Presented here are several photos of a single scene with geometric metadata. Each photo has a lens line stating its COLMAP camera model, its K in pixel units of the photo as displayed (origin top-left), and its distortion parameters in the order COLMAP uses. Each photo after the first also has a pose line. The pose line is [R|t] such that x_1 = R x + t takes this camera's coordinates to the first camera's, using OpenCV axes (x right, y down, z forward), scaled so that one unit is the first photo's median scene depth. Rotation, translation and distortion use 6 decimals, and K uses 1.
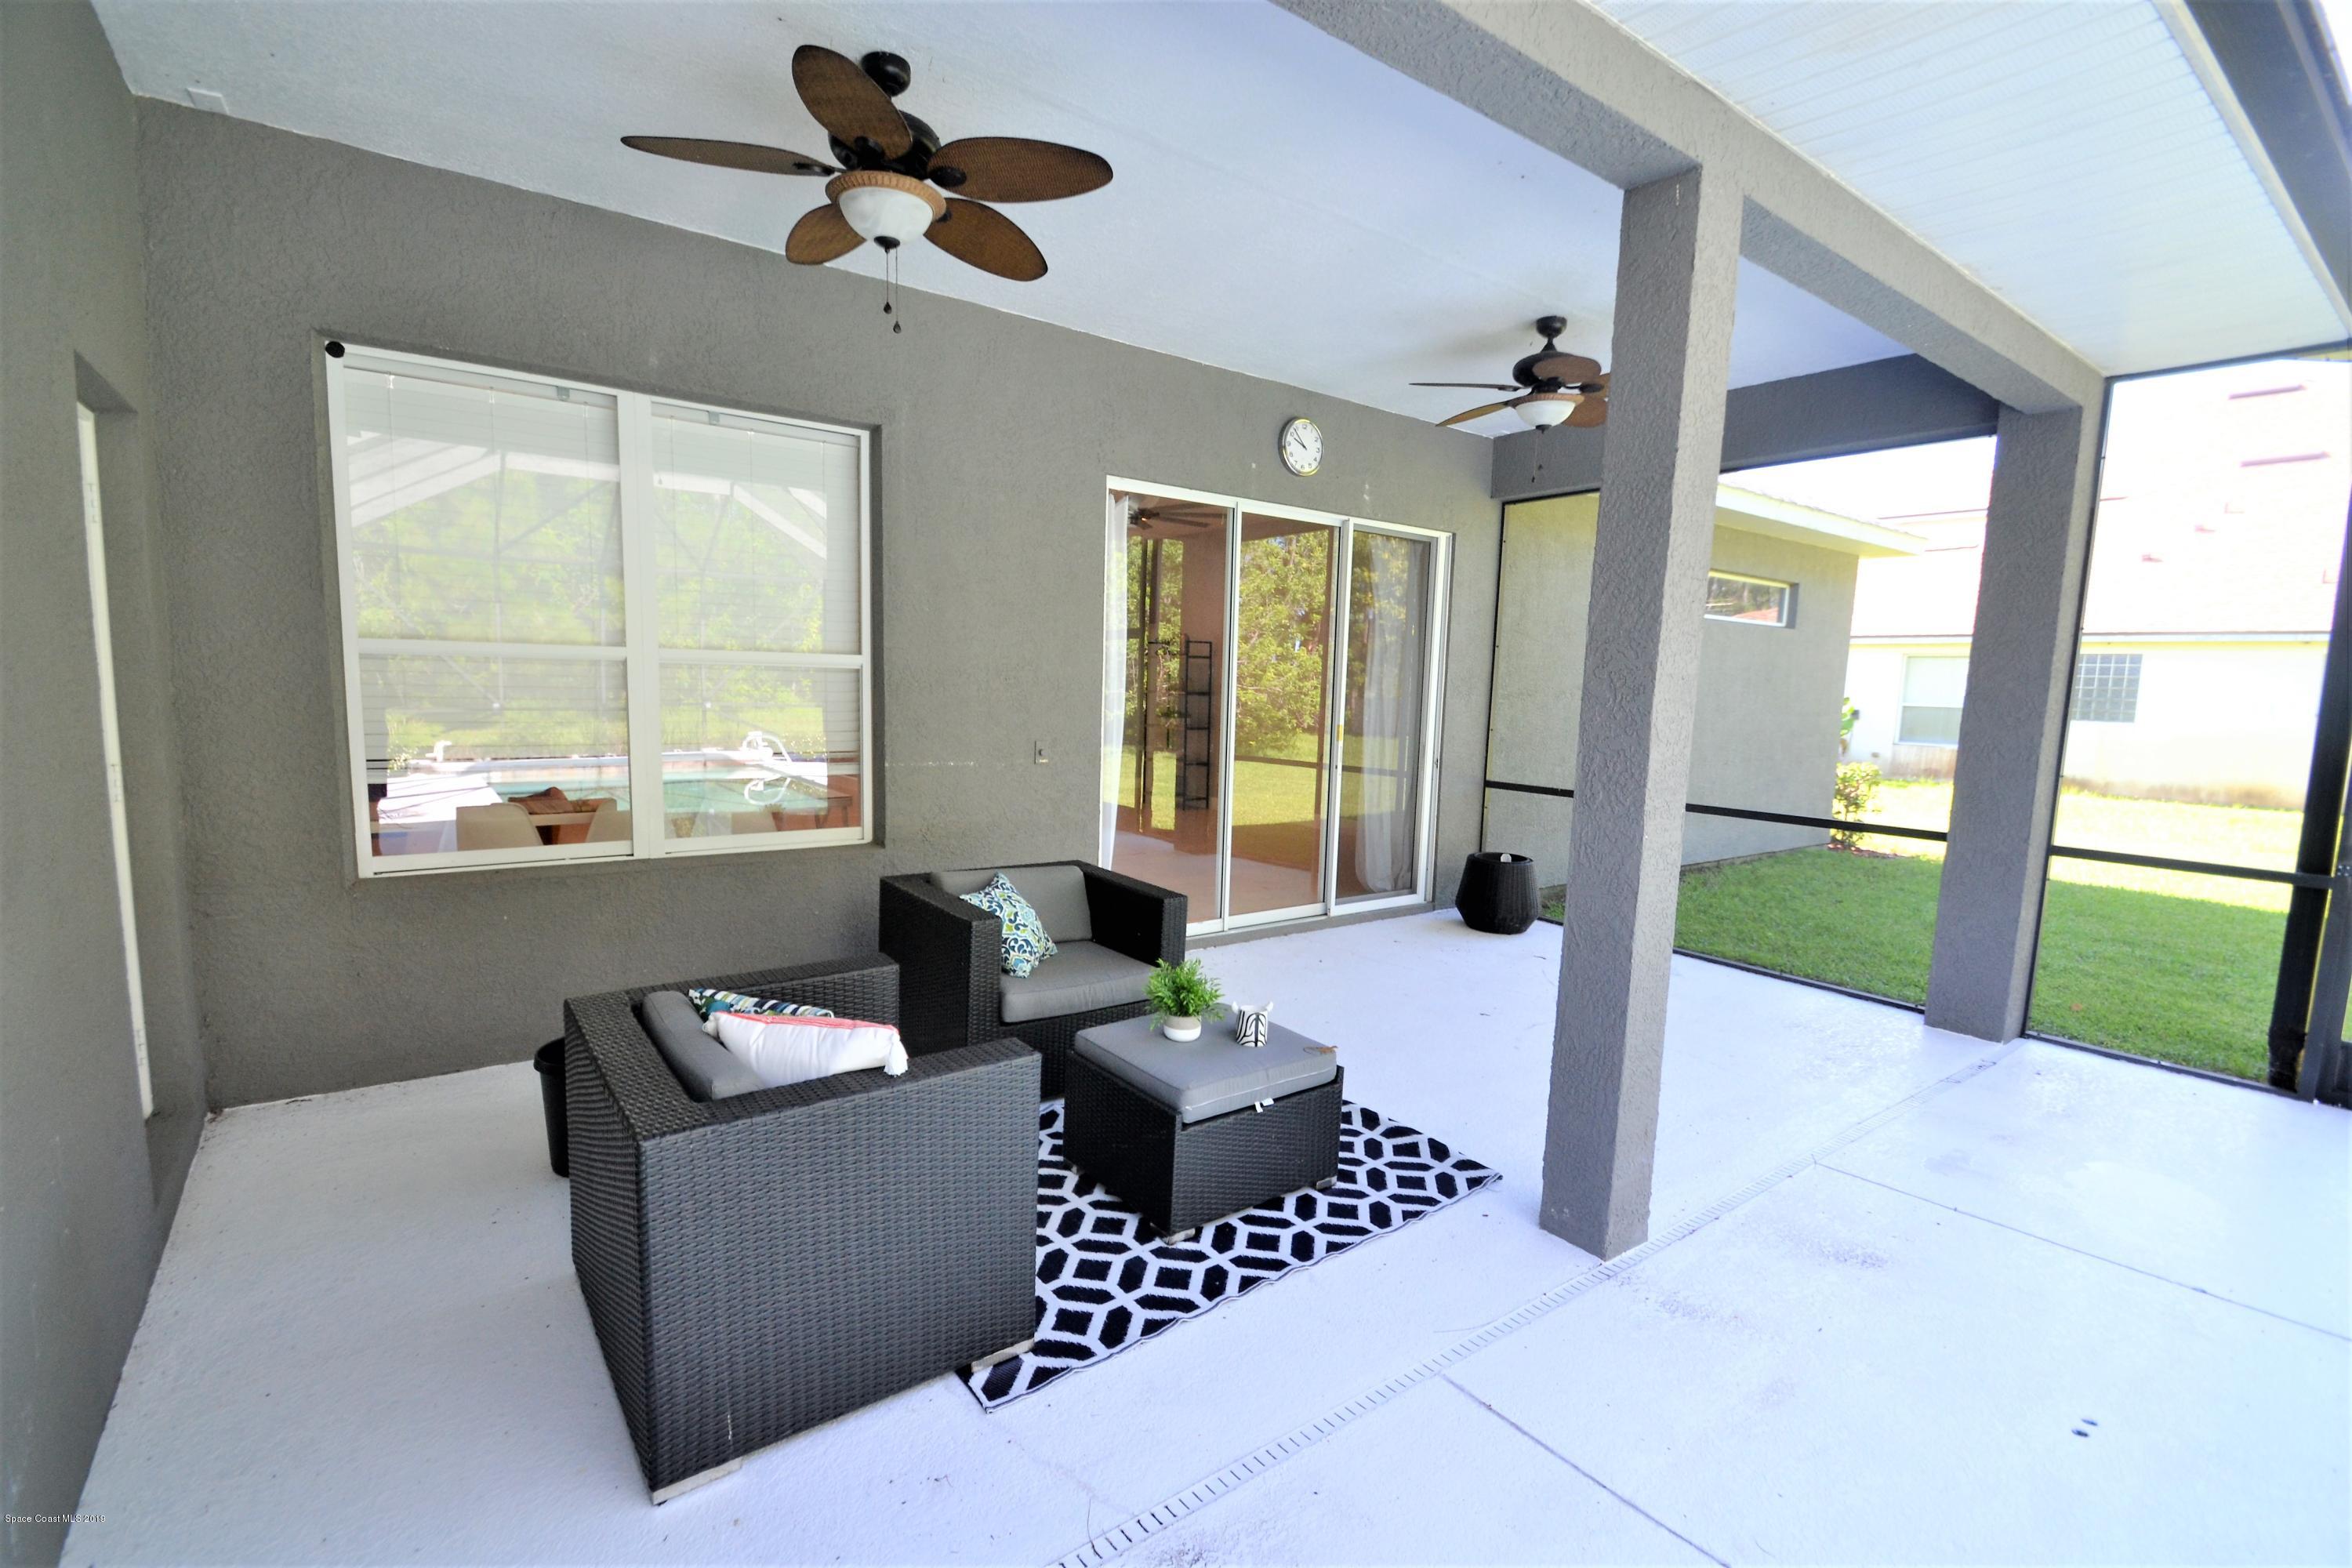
lens RADIAL K [[1051.9, 0, 1152.9], [0, 1051.9, 805.8], [0, 0, 1]] dist [0.019117, -0.021589]
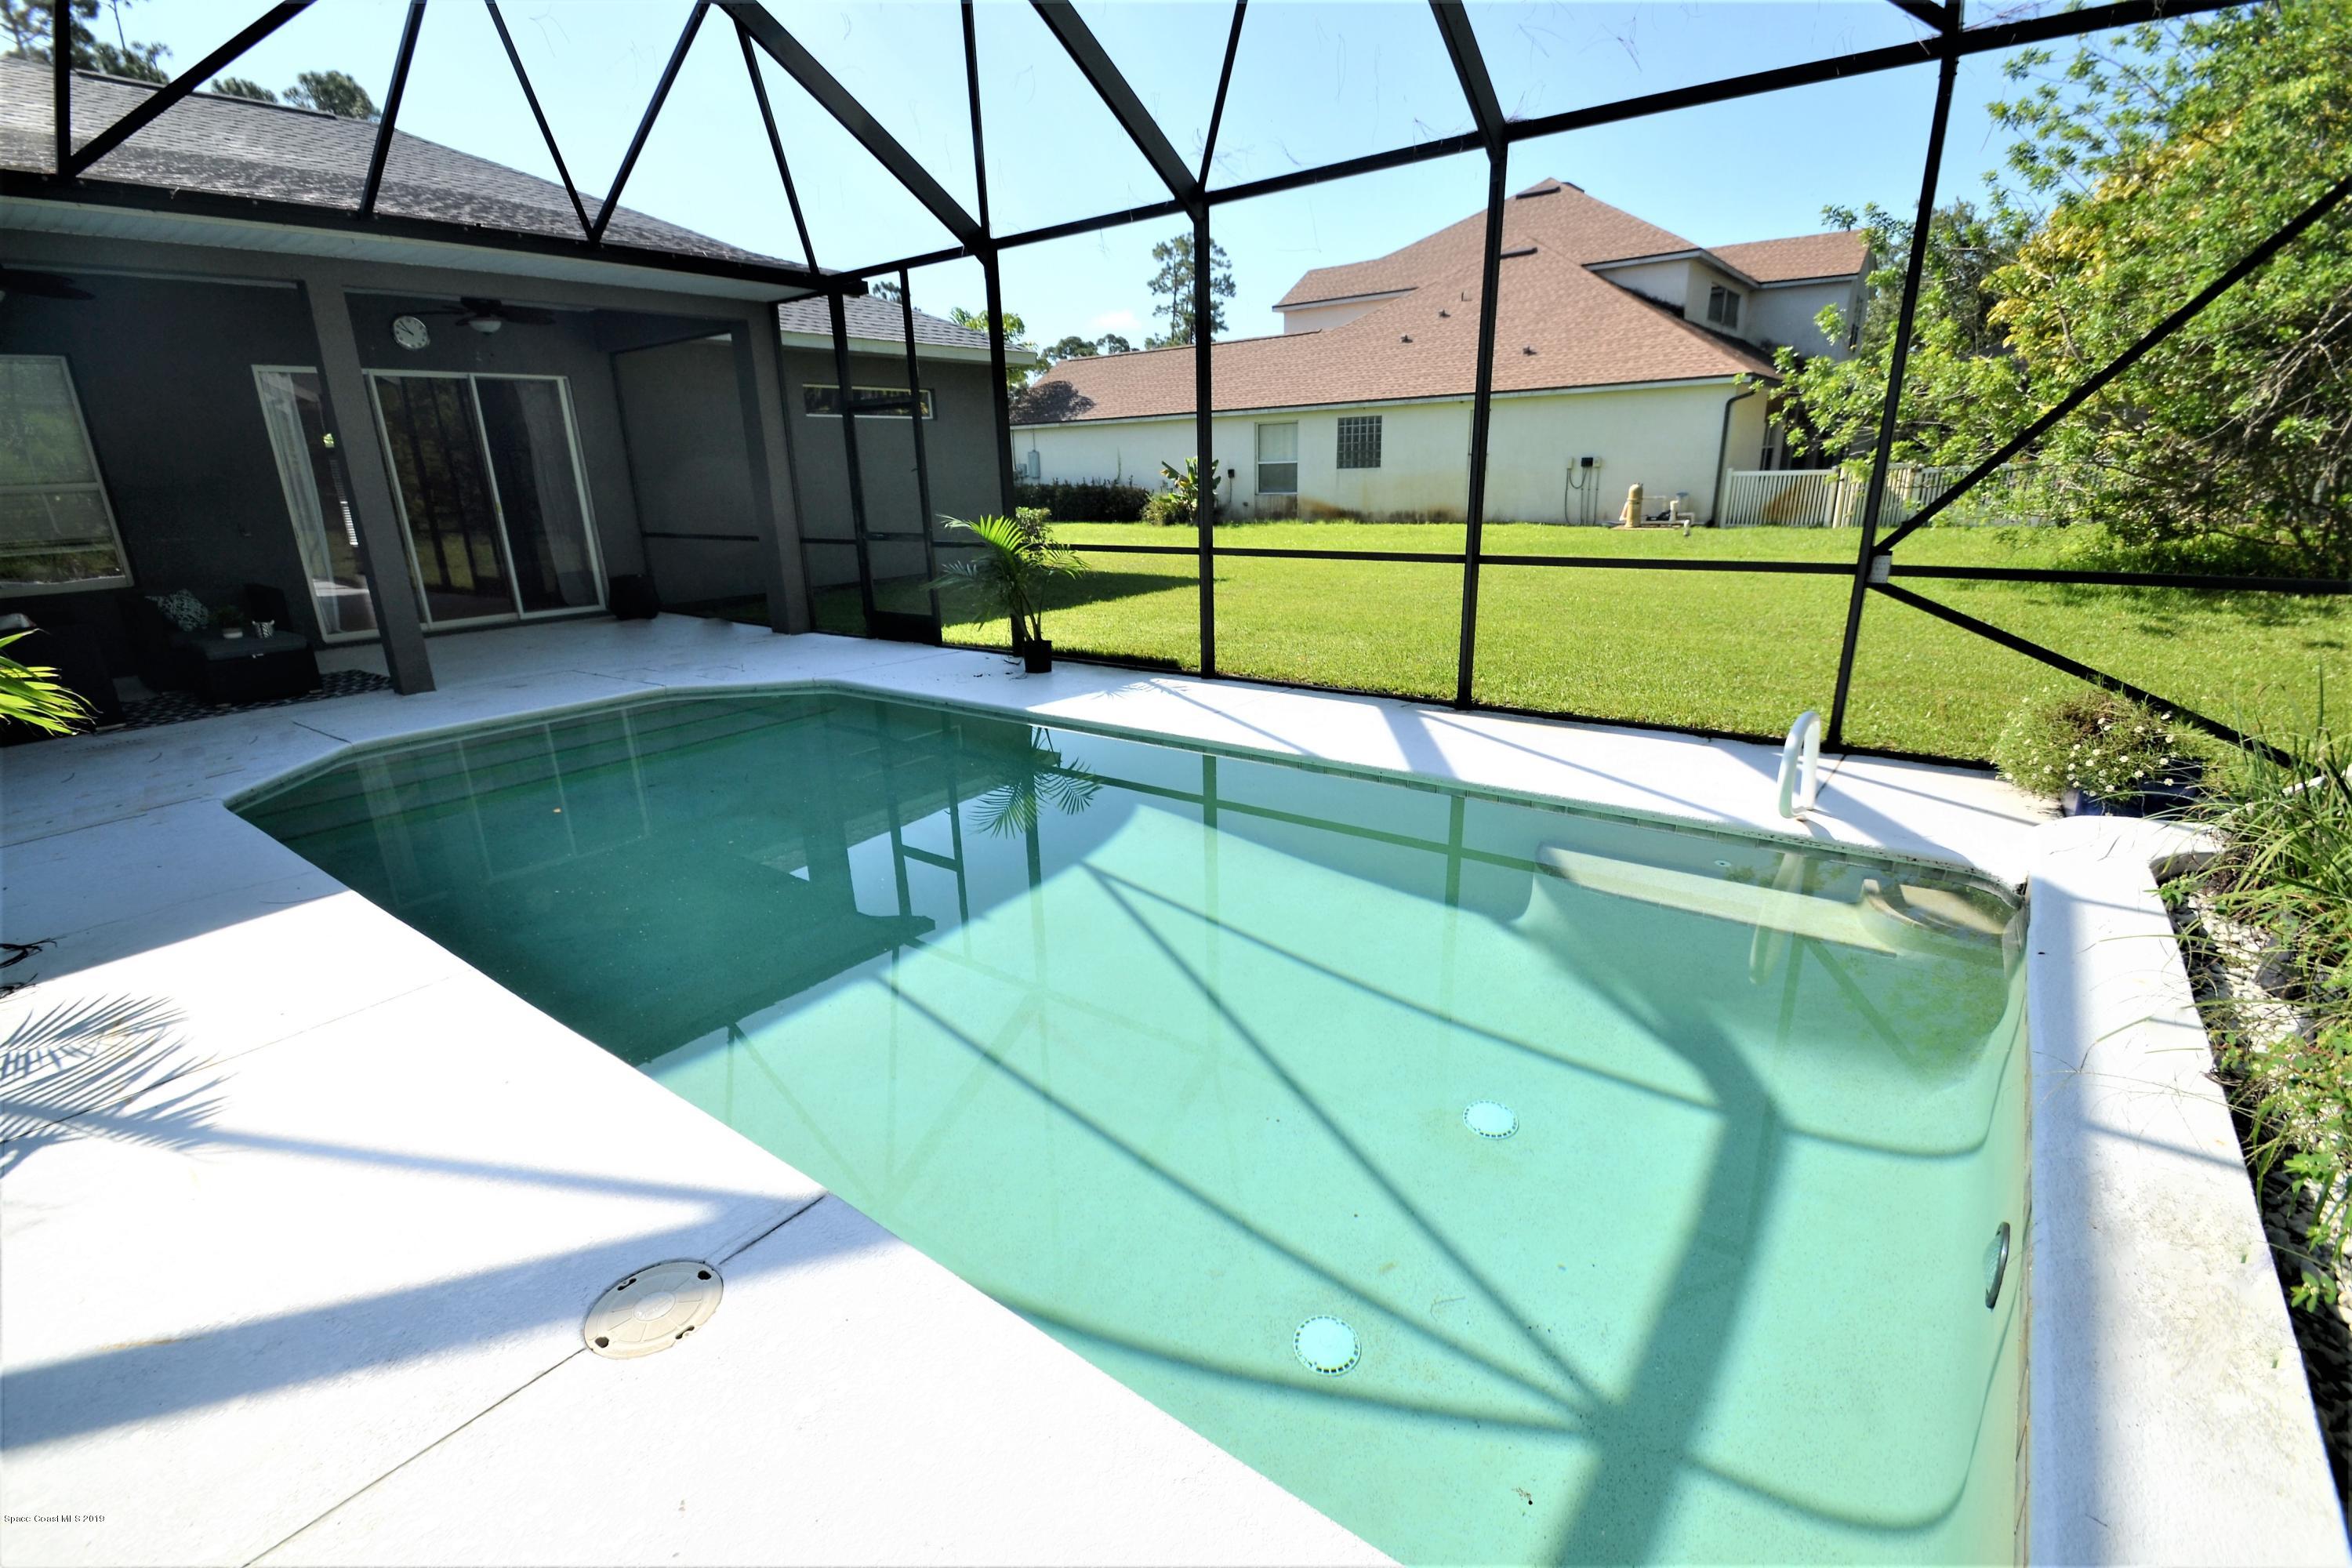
lens RADIAL K [[1051.9, 0, 1152.9], [0, 1051.9, 805.8], [0, 0, 1]] dist [0.019117, -0.021589]
pose [[0.970812, -0.125069, 0.204649, 0.859343], [0.083632, 0.976243, 0.199889, 0.159577], [-0.224787, -0.176939, 0.958208, -1.035914]]
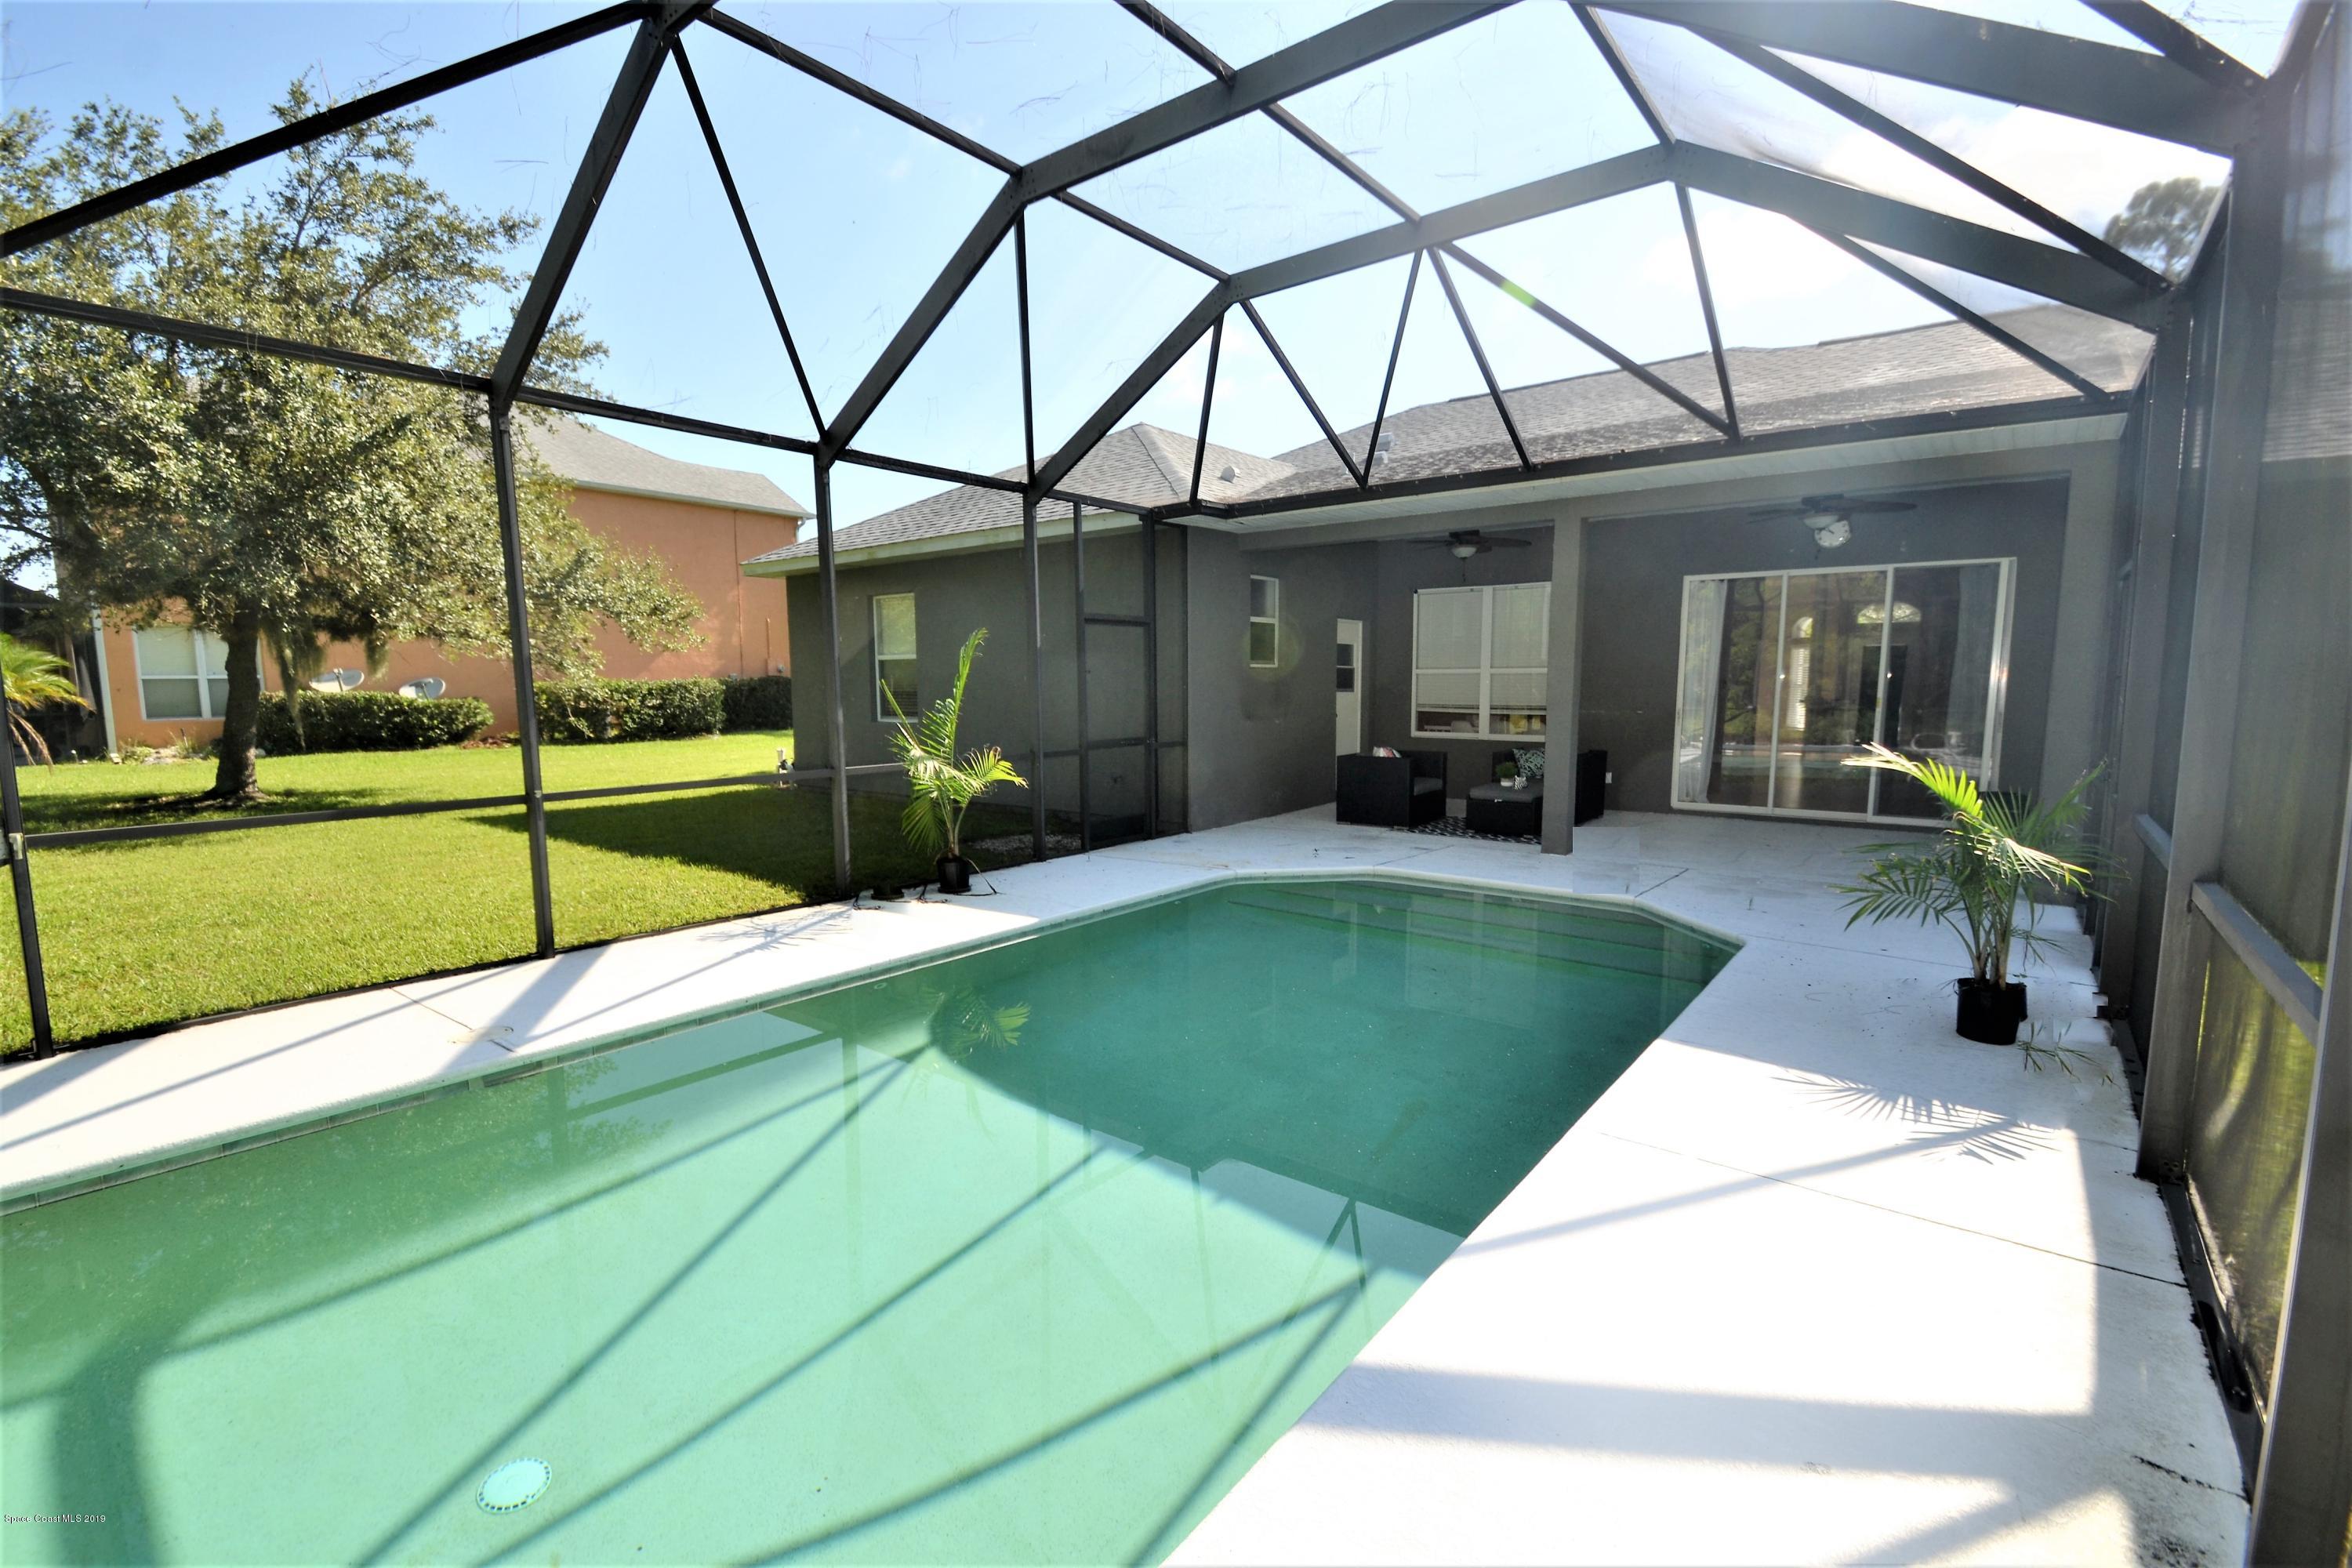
lens RADIAL K [[1051.9, 0, 1152.9], [0, 1051.9, 805.8], [0, 0, 1]] dist [0.019117, -0.021589]
pose [[0.254886, 0.085397, -0.963193, 1.566569], [-0.100348, 0.993051, 0.061489, 0.108010], [0.961750, 0.080982, 0.261684, -0.485681]]
